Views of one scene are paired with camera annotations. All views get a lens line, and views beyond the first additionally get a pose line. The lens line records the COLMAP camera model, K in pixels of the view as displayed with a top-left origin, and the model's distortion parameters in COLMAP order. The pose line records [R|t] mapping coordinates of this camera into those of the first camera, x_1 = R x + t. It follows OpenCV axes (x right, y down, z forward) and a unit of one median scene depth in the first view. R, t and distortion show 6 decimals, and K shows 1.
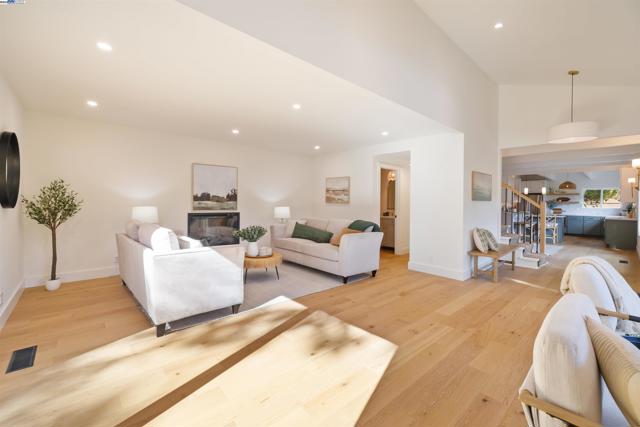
lens RADIAL K [[270.6, 0, 318.2], [0, 270.6, 202.7], [0, 0, 1]] dist [-0.000733, 0.000056]
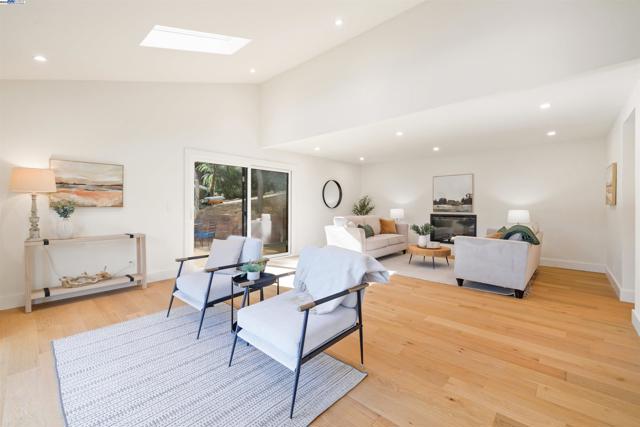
lens RADIAL K [[268.2, 0, 319.6], [0, 268.2, 209.4], [0, 0, 1]] dist [-0.001418, -0.000164]
pose [[0.102458, 0.001273, -0.994737, 0.794181], [0.000359, 0.999999, 0.001317, 0.014017], [0.994737, -0.000492, 0.102457, 0.303978]]
